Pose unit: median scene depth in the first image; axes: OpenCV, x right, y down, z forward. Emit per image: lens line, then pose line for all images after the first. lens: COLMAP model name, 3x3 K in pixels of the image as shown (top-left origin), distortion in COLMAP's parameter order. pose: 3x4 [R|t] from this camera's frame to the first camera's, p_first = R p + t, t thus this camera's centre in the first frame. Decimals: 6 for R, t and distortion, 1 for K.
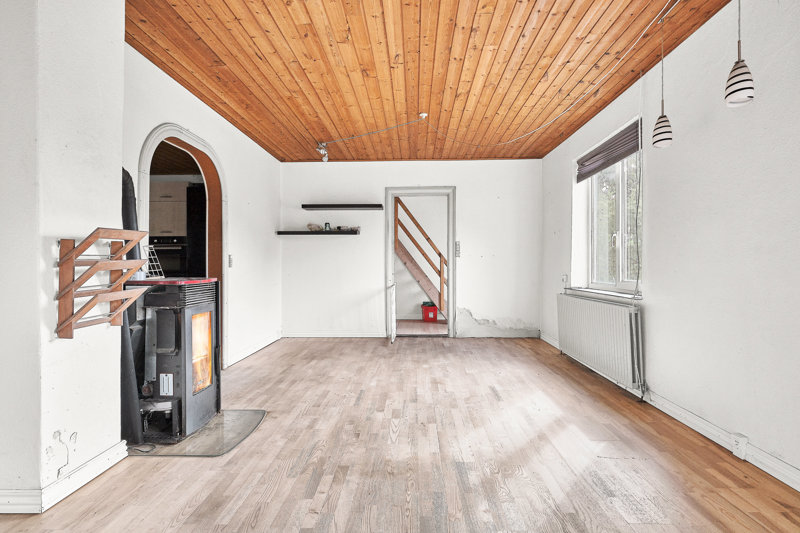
lens RADIAL K [[437.1, 0, 400.0], [0, 437.1, 266.5], [0, 0, 1]] dist [0.000859, -0.000016]
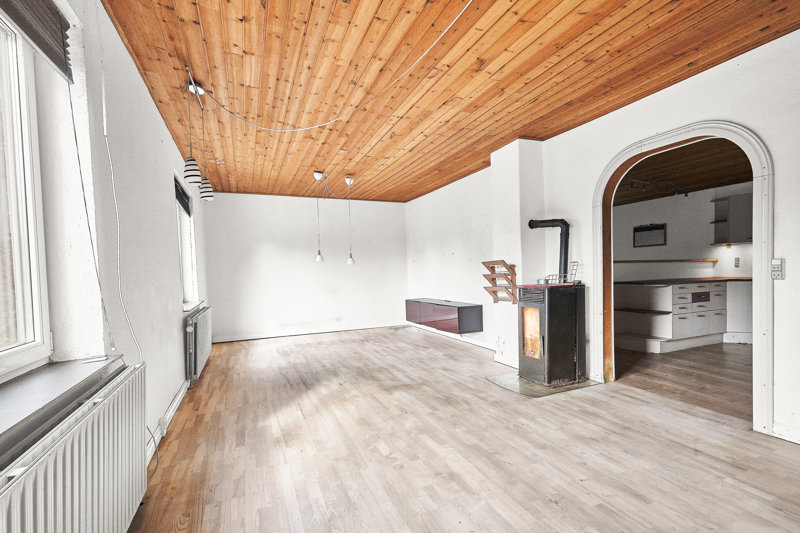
lens RADIAL K [[363.0, 0, 402.5], [0, 363.0, 272.3], [0, 0, 1]] dist [0.000530, 0.000062]
pose [[-0.909225, 0.030029, -0.415221, 0.452432], [0.029919, 0.999529, 0.006771, -0.036631], [0.415229, -0.006267, -0.909695, 1.867143]]
